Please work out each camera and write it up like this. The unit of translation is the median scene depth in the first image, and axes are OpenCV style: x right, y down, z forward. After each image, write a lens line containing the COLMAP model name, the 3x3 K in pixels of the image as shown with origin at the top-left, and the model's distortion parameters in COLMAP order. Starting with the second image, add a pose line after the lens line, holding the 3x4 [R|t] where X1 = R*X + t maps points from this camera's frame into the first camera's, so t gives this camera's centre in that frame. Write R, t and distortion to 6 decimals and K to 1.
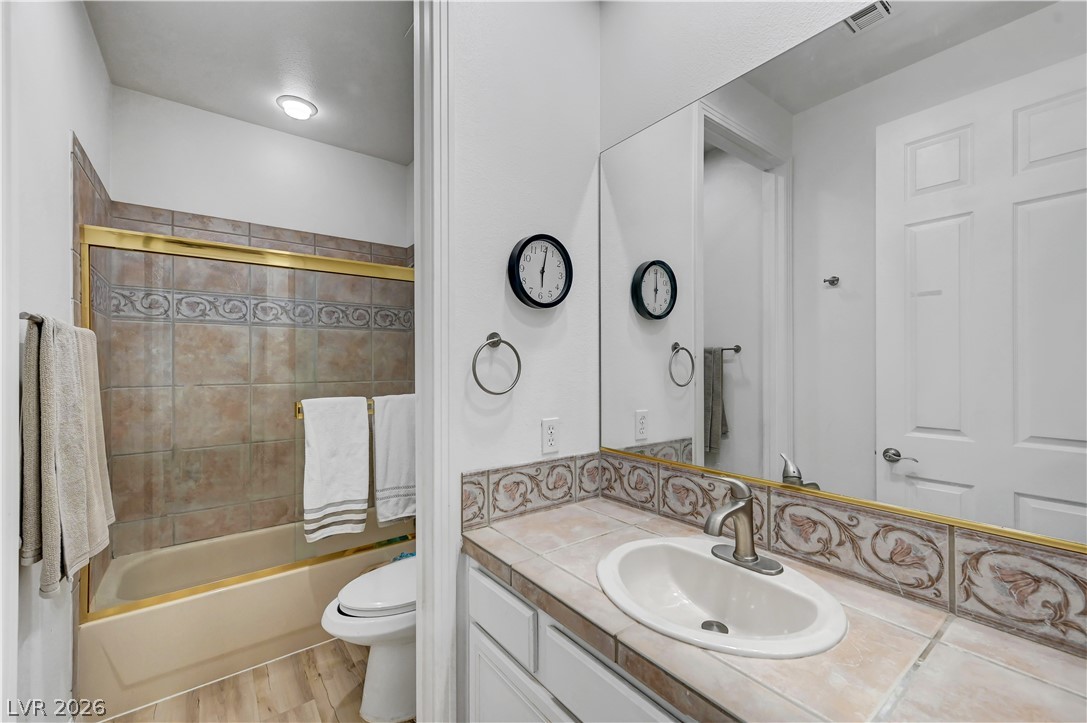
lens RADIAL K [[446.1, 0, 547.2], [0, 446.1, 362.6], [0, 0, 1]] dist [-0.000740, 0.001061]
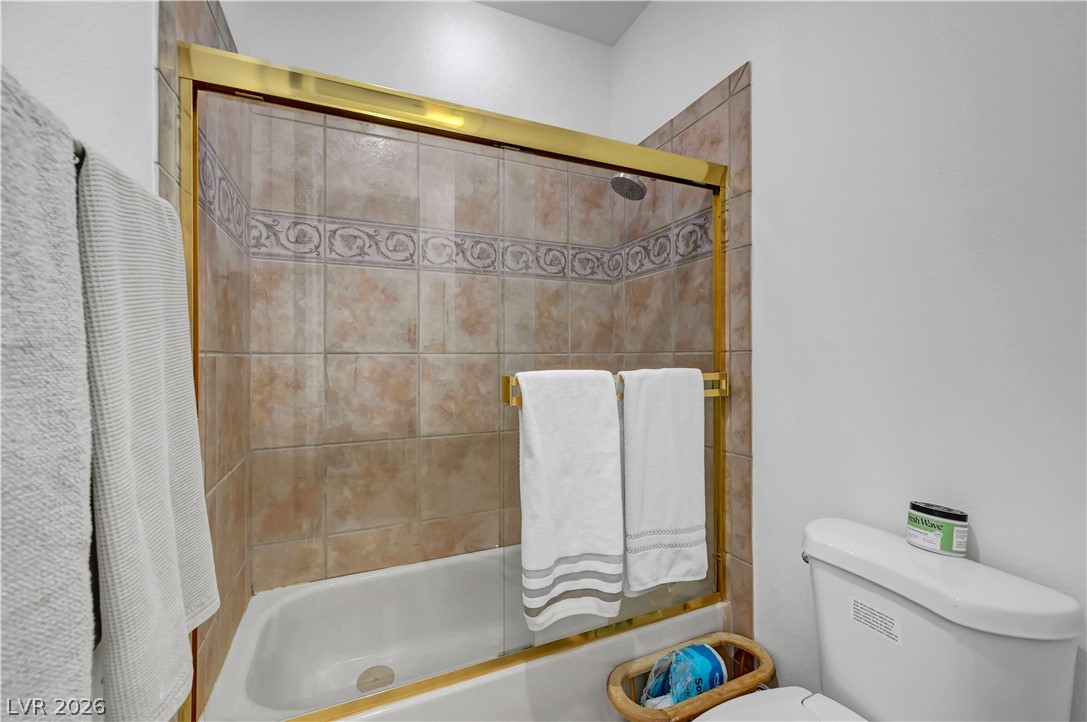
lens RADIAL K [[446.1, 0, 544.7], [0, 446.1, 353.1], [0, 0, 1]] dist [-0.000740, 0.001061]
pose [[0.969231, 0.001303, -0.246150, -0.314549], [-0.000854, 0.999998, 0.001931, 0.048465], [0.246152, -0.001661, 0.969230, 0.385132]]
